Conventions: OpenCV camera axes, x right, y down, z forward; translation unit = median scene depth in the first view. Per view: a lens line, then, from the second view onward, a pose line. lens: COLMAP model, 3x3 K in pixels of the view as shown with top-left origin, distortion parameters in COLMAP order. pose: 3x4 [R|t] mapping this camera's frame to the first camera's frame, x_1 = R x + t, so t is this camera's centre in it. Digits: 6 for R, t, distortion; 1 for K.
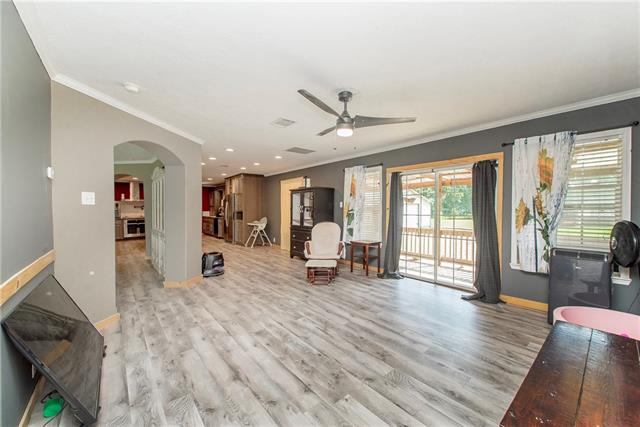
lens RADIAL K [[253.7, 0, 323.8], [0, 253.7, 208.6], [0, 0, 1]] dist [0.014787, -0.011029]
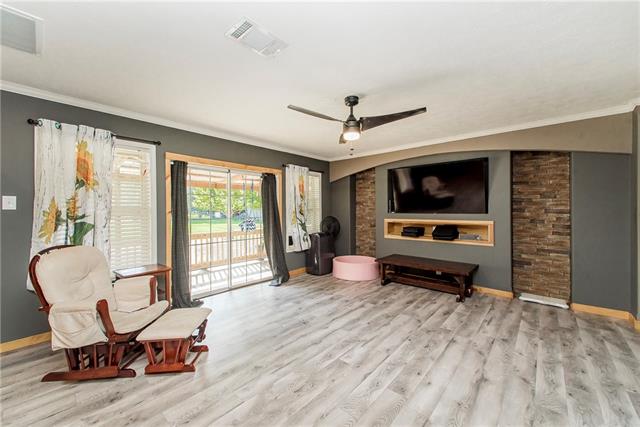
lens RADIAL K [[253.7, 0, 323.8], [0, 253.7, 208.6], [0, 0, 1]] dist [0.014787, -0.011029]
pose [[-0.164496, 0.004307, 0.986368, -0.829517], [0.002006, 0.999990, -0.004032, -0.009481], [-0.986376, 0.001316, -0.164503, 1.199403]]
